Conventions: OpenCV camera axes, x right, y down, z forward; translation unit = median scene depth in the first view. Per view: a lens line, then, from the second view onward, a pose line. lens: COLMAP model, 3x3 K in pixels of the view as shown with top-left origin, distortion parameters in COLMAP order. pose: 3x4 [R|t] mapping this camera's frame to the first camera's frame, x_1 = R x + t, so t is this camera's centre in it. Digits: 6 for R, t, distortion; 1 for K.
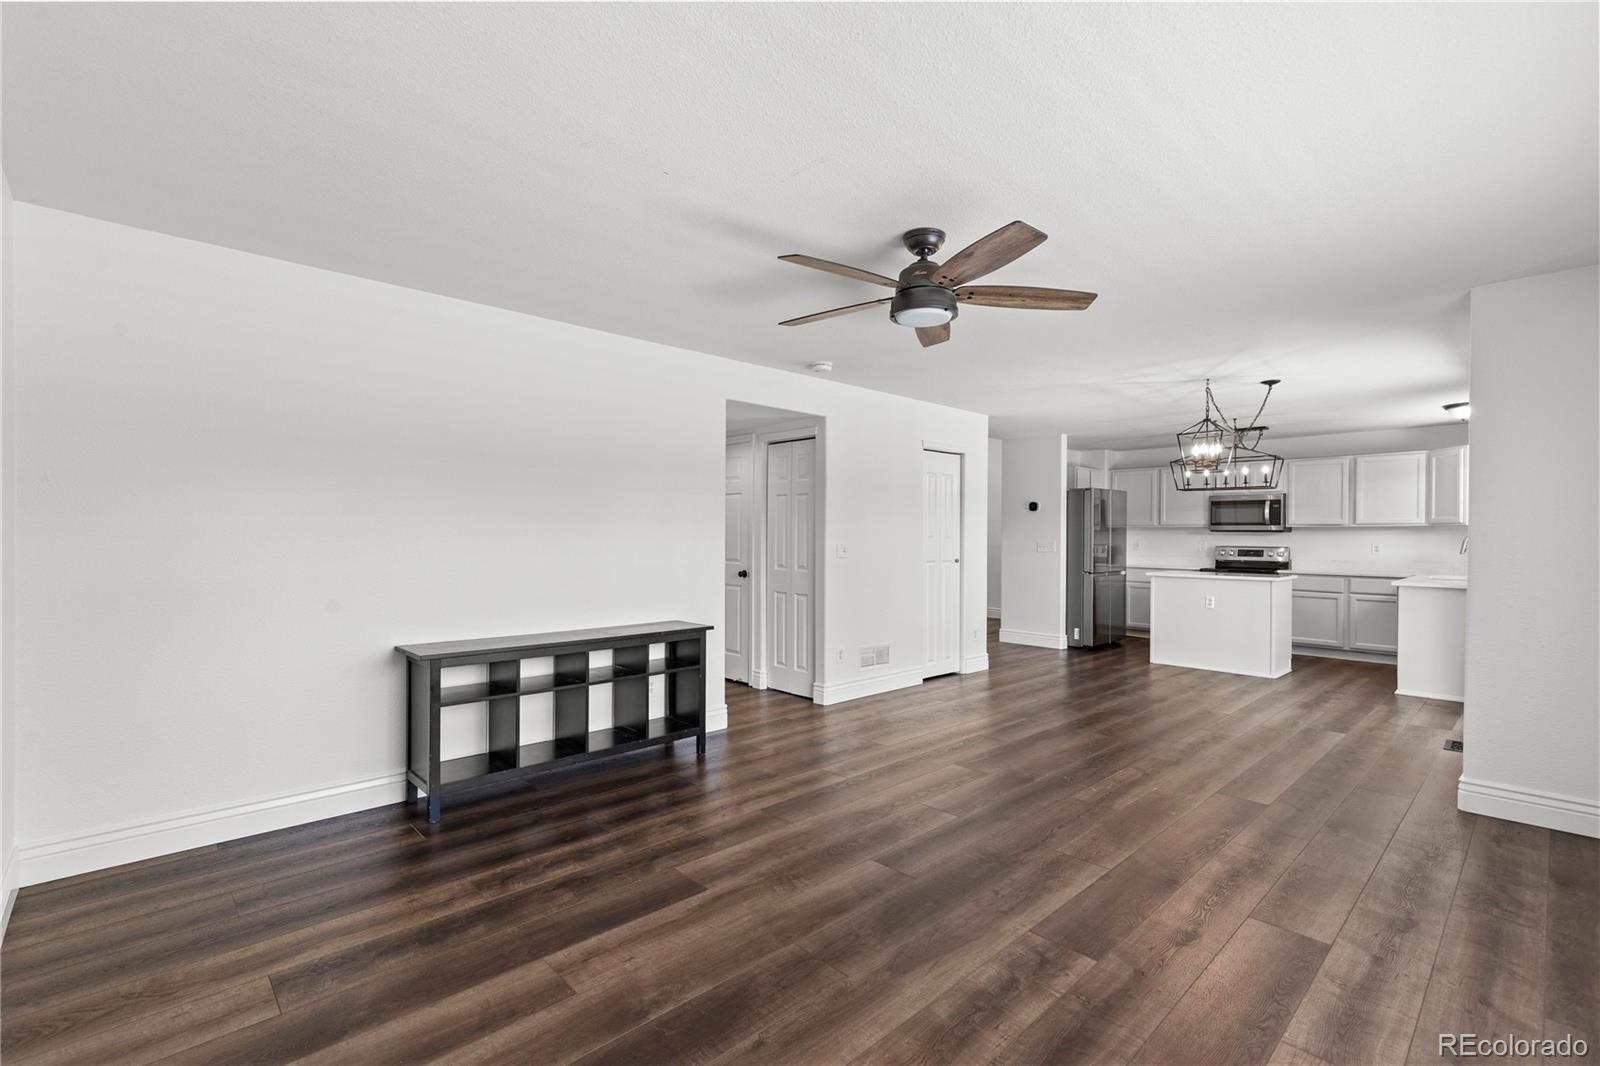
lens RADIAL K [[714.3, 0, 801.6], [0, 714.3, 537.7], [0, 0, 1]] dist [0.004320, -0.000652]
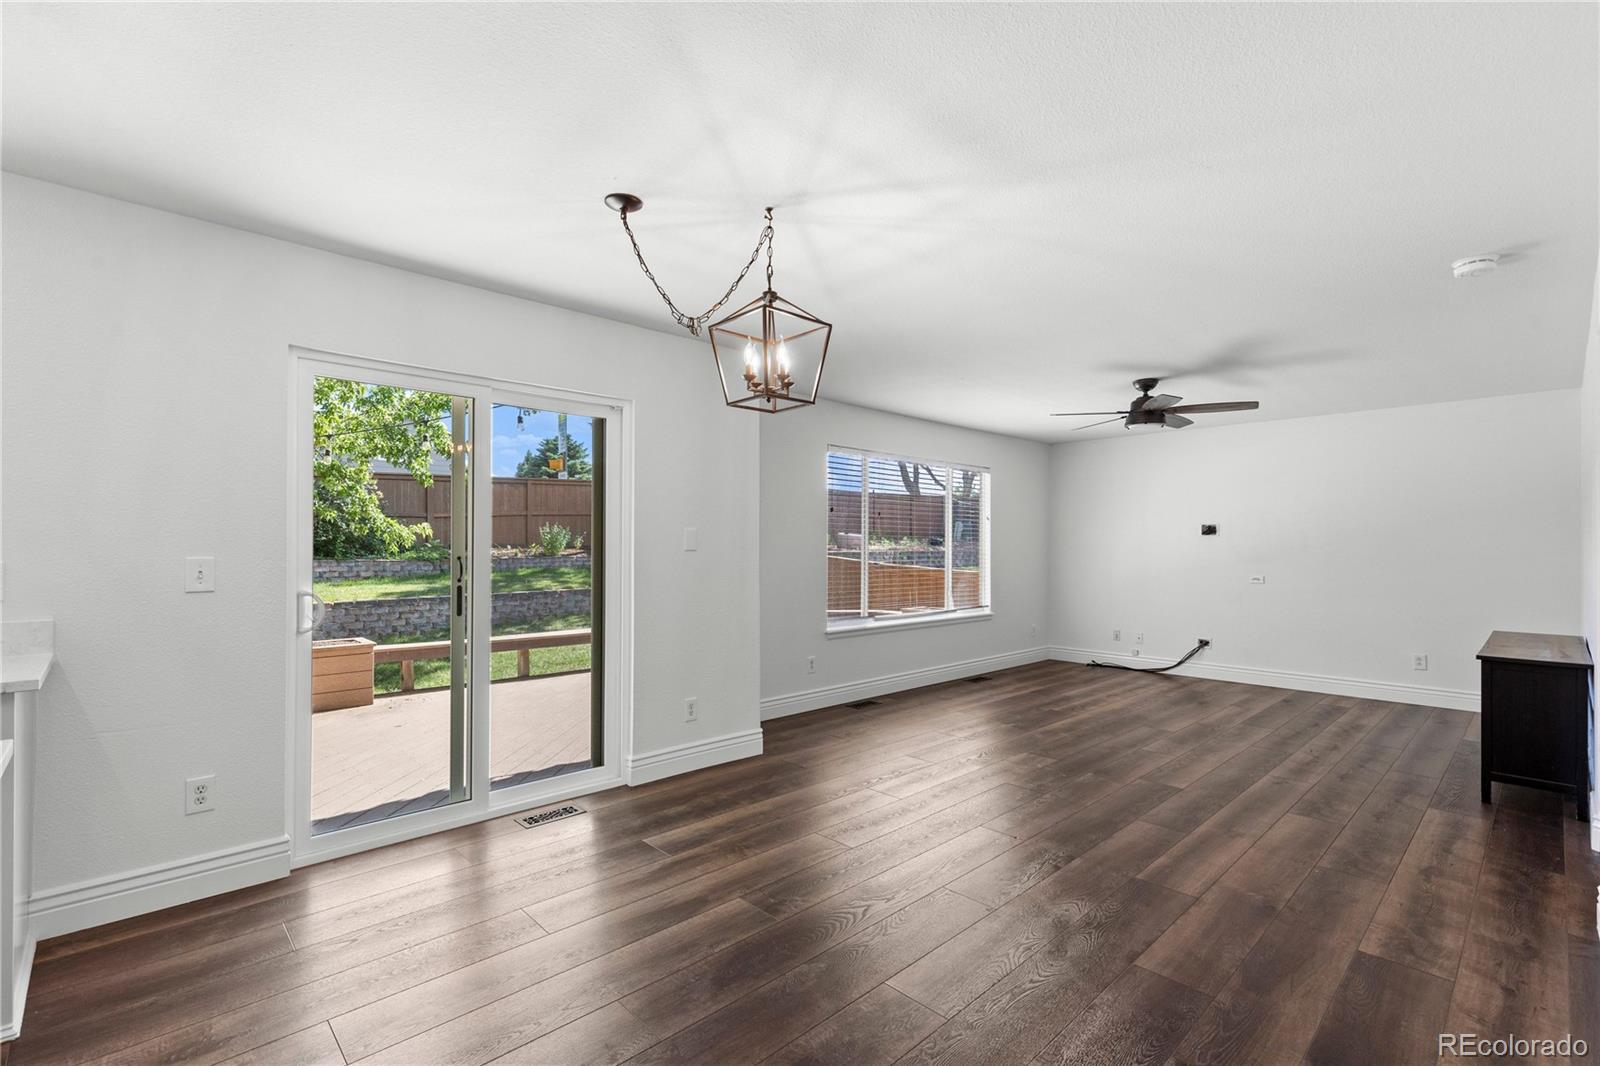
lens RADIAL K [[713.7, 0, 799.0], [0, 713.7, 546.1], [0, 0, 1]] dist [0.005239, -0.000521]
pose [[-0.999989, -0.004556, -0.001381, 0.396131], [-0.004556, 0.999990, -0.000005, -0.002407], [0.001381, 0.000001, -0.999999, 1.063733]]
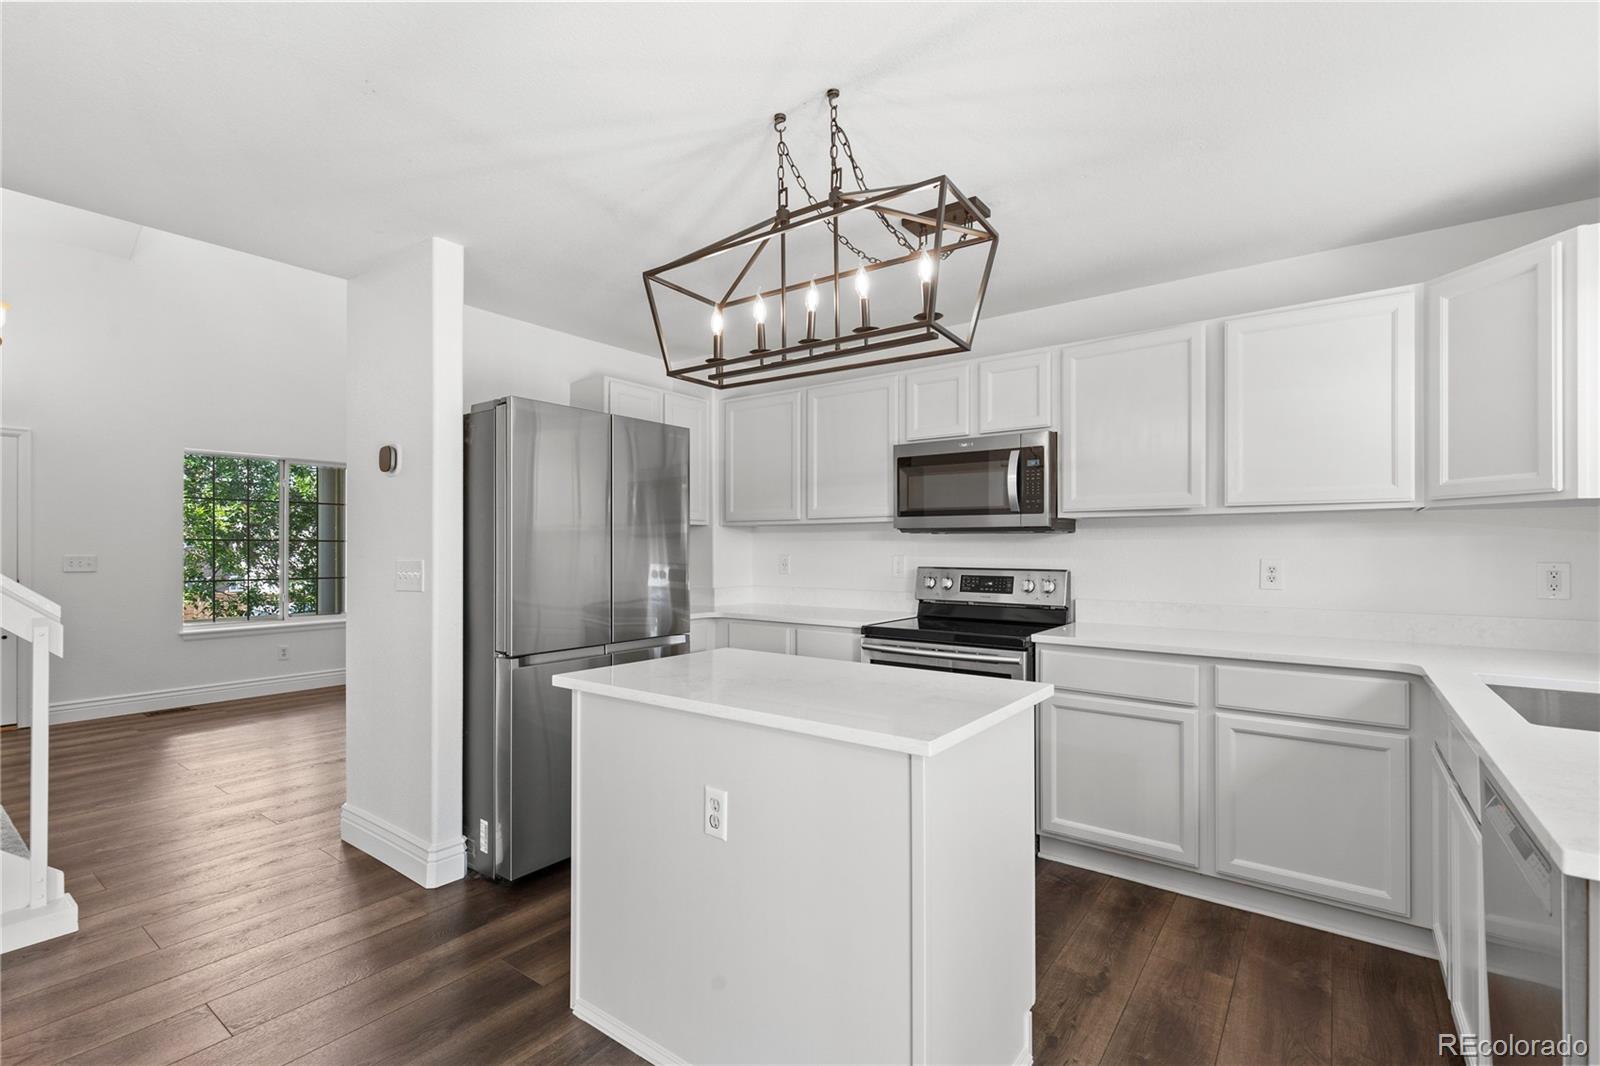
lens RADIAL K [[713.7, 0, 799.0], [0, 713.7, 546.1], [0, 0, 1]] dist [0.005239, -0.000521]
pose [[0.986328, -0.006883, 0.164651, 0.528709], [0.007808, 0.999957, -0.004974, 0.001022], [-0.164609, 0.006192, 0.986339, 0.714811]]
